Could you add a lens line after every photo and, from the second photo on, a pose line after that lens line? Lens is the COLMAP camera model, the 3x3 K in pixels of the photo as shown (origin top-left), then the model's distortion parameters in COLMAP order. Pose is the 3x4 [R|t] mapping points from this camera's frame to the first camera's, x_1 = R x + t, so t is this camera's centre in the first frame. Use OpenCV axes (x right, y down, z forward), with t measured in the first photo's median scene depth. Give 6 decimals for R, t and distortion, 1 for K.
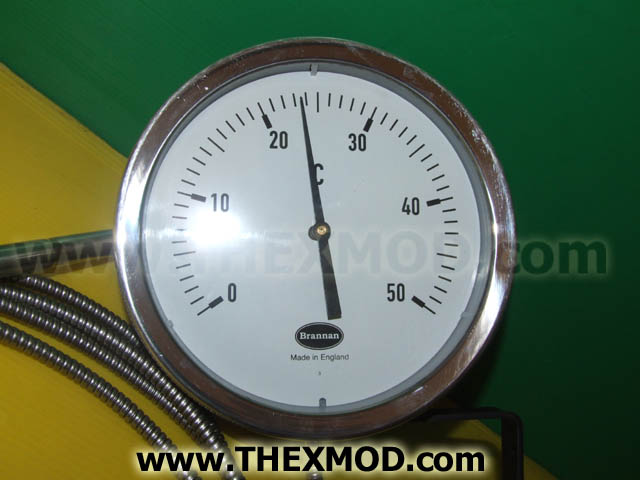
lens RADIAL K [[663.9, 0, 322.3], [0, 663.9, 234.9], [0, 0, 1]] dist [-0.008381, 0.000000]
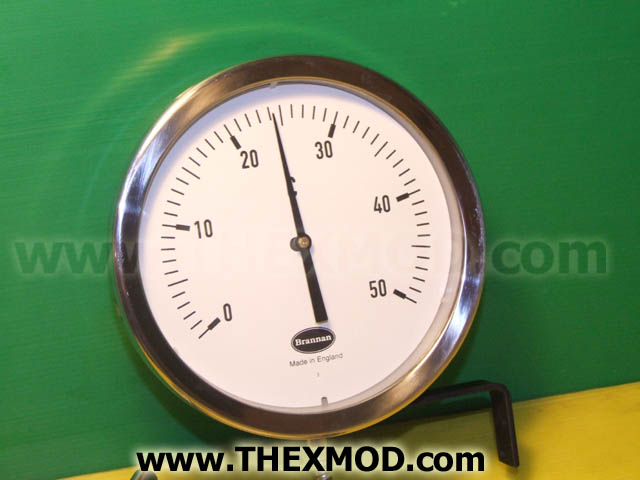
lens RADIAL K [[1324.2, 0, 321.3], [0, 1324.2, 242.6], [0, 0, 1]] dist [0.227442, 0.000000]
pose [[0.981901, -0.136993, 0.130779, -0.241826], [0.120194, 0.984370, 0.128722, -0.266135], [-0.146369, -0.110673, 0.983020, -1.042951]]
